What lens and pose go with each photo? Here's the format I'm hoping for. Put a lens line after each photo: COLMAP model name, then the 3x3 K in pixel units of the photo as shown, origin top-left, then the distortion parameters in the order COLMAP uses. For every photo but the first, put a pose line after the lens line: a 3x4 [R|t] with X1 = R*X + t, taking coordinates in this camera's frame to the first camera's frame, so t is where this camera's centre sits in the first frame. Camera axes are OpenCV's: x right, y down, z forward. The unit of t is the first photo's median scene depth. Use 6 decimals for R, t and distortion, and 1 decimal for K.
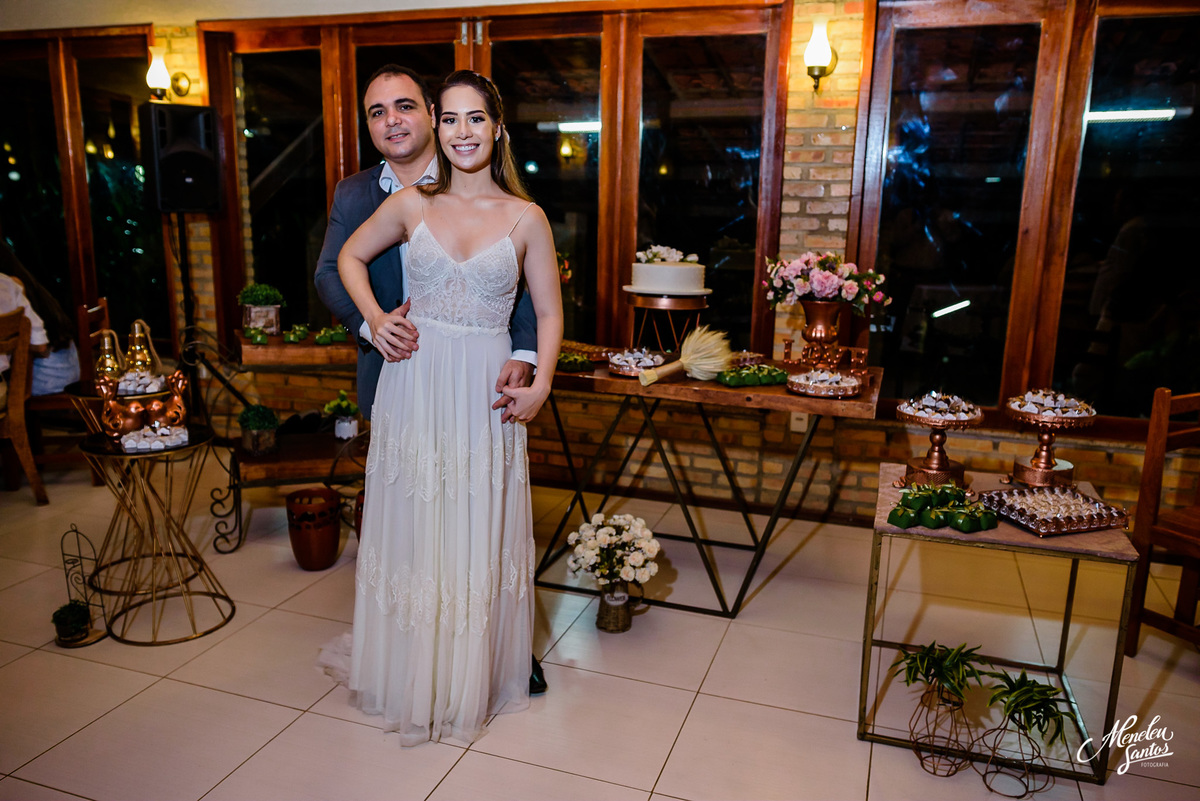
lens RADIAL K [[948.9, 0, 590.6], [0, 948.9, 410.7], [0, 0, 1]] dist [-0.026299, 0.025655]
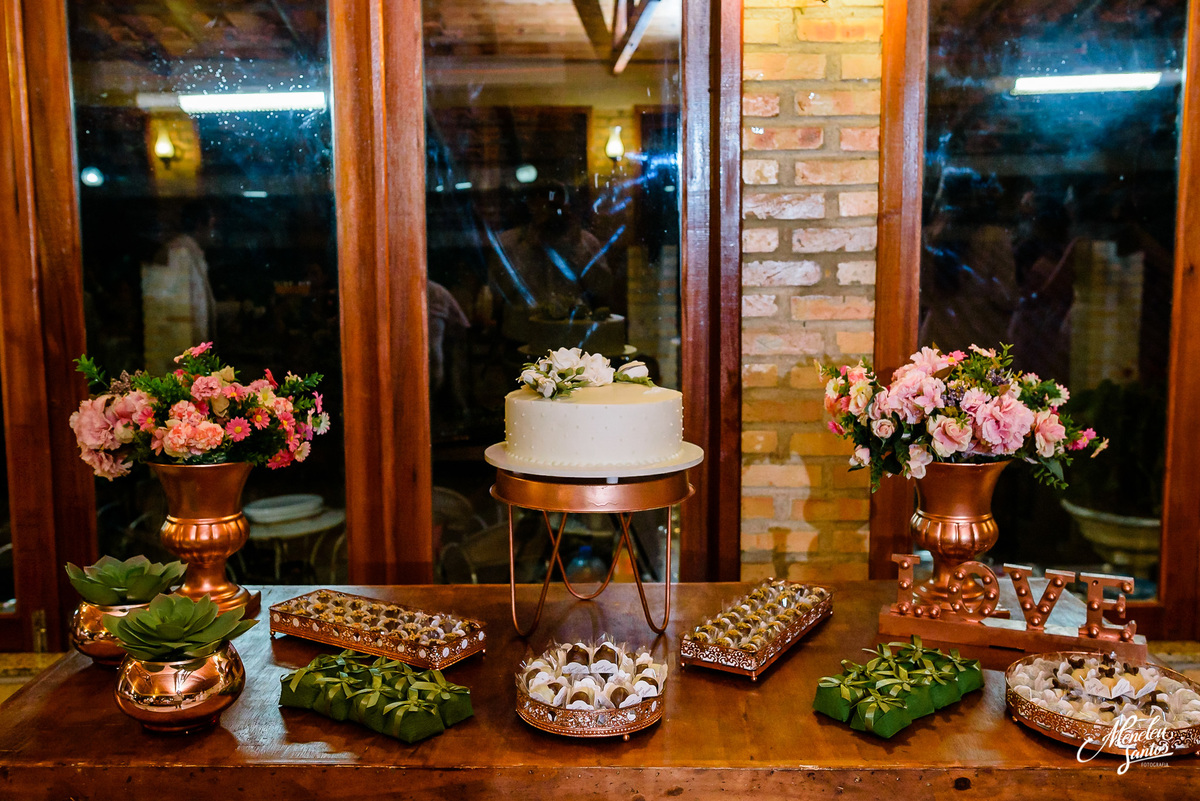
lens RADIAL K [[1176.0, 0, 585.4], [0, 1176.0, 360.2], [0, 0, 1]] dist [0.022118, 0.000000]
pose [[0.939658, -0.067764, 0.335336, -0.083686], [0.099792, 0.991851, -0.079201, -0.118311], [-0.327236, 0.107886, 0.938764, 0.480629]]
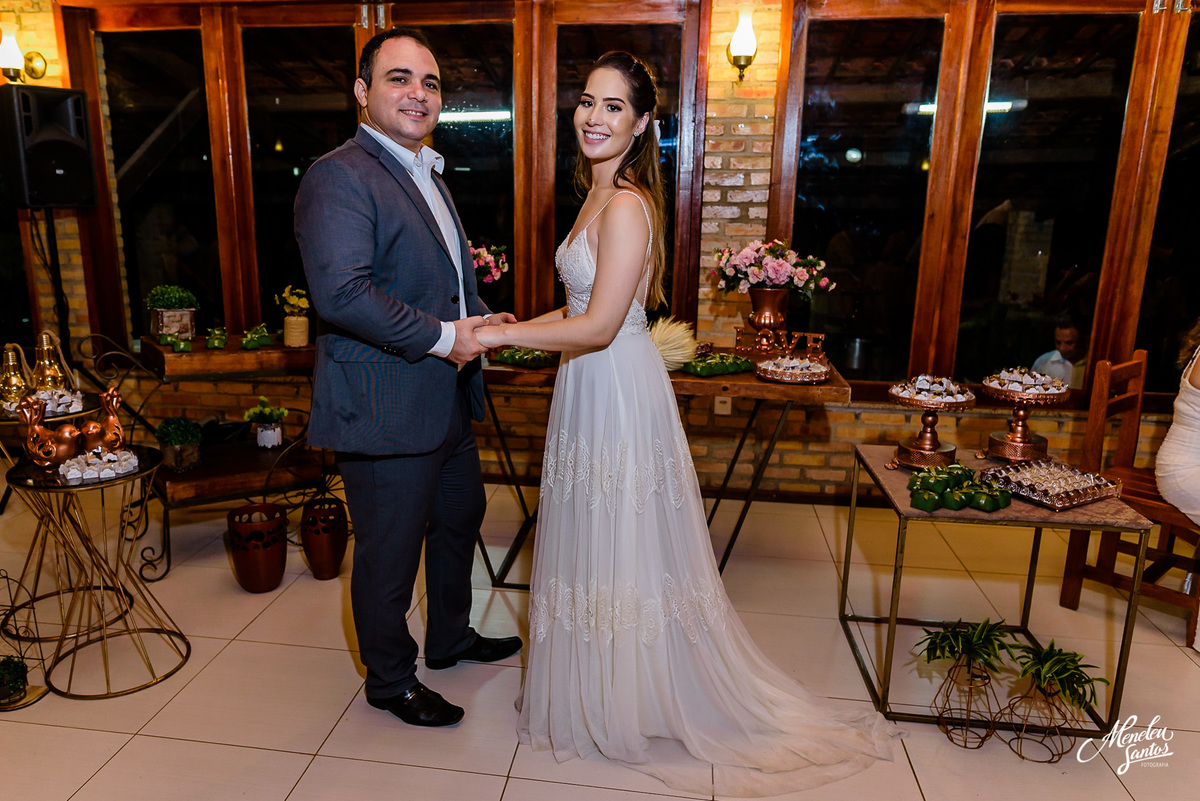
lens RADIAL K [[899.3, 0, 554.3], [0, 899.3, 408.8], [0, 0, 1]] dist [0.009686, -0.011018]
pose [[0.983162, -0.051532, 0.175321, -0.142259], [0.047915, 0.998543, 0.024805, -0.018428], [-0.176344, -0.015987, 0.984199, 0.072184]]
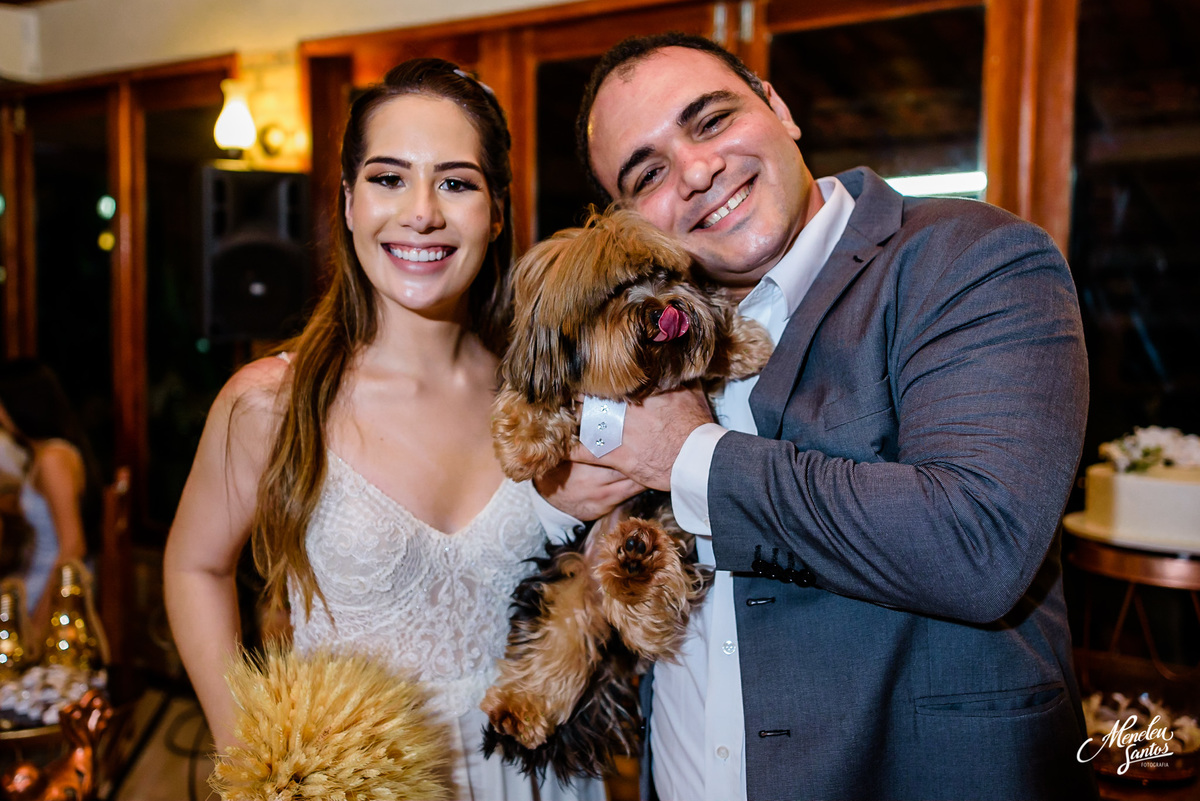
lens RADIAL K [[1231.7, 0, 572.7], [0, 1231.7, 357.1], [0, 0, 1]] dist [0.040028, 0.000000]
pose [[0.966050, -0.002390, -0.258346, -0.034178], [-0.041110, 0.985795, -0.162845, -0.095661], [0.255065, 0.167937, 0.952228, 0.361999]]
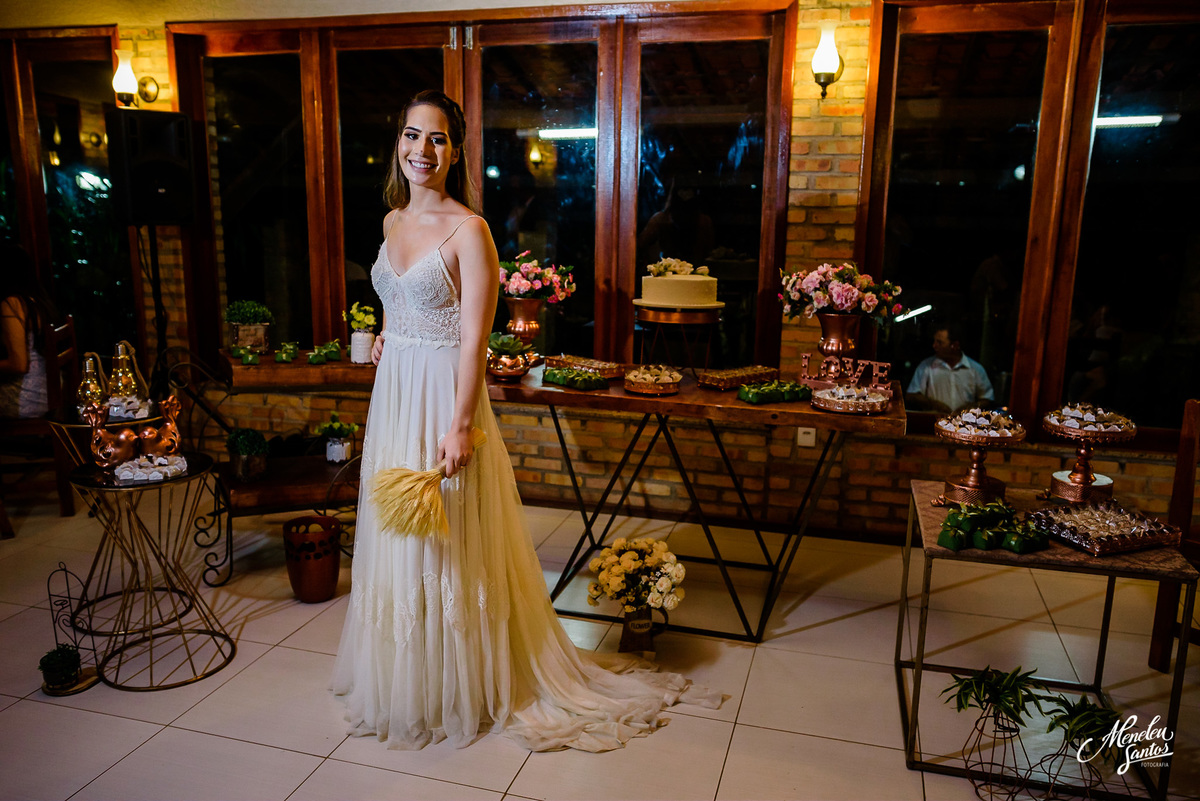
lens RADIAL K [[968.9, 0, 590.4], [0, 968.9, 407.9], [0, 0, 1]] dist [-0.021046, 0.029402]
pose [[0.998584, -0.015107, 0.051011, -0.056570], [0.015698, 0.999814, -0.011220, -0.010094], [-0.050832, 0.012005, 0.998635, 0.016006]]
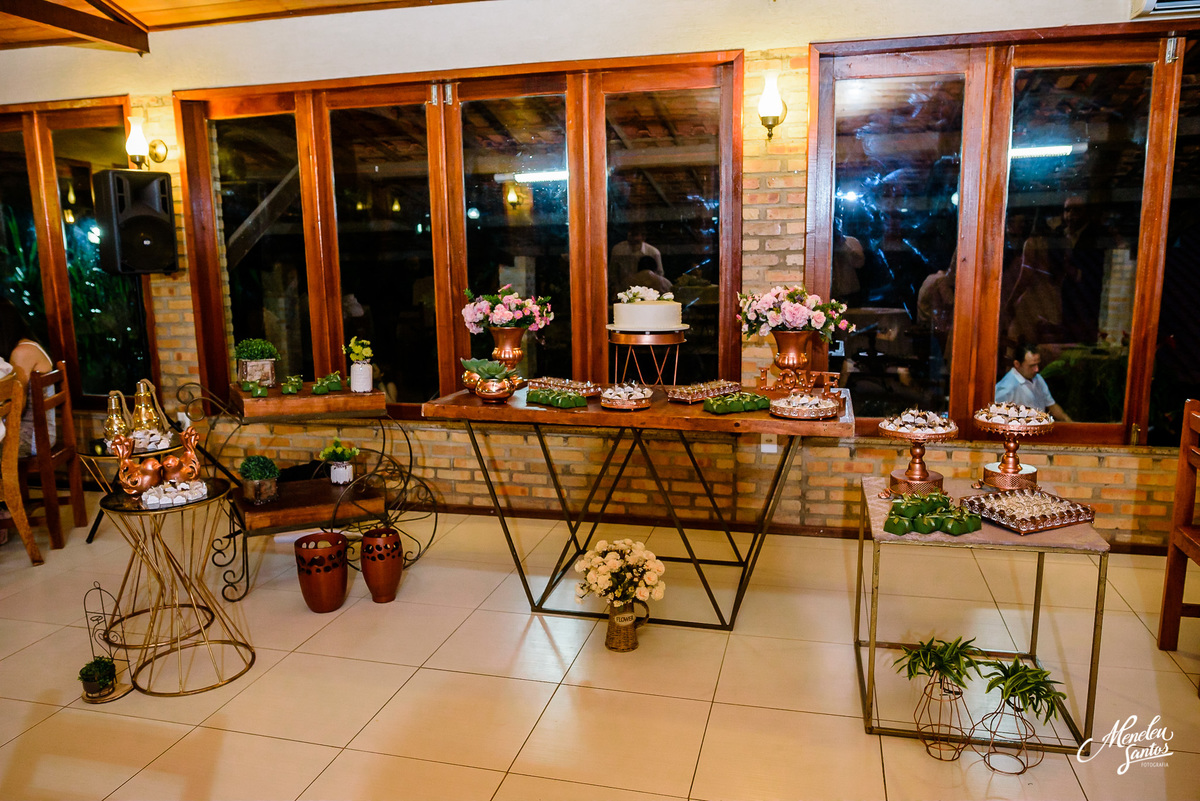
lens RADIAL K [[910.6, 0, 591.9], [0, 910.6, 406.8], [0, 0, 1]] dist [-0.039929, 0.012467]
pose [[0.995964, -0.052037, 0.073123, -0.056706], [0.054765, 0.997857, -0.035817, -0.003733], [-0.071102, 0.039677, 0.996680, -0.014530]]
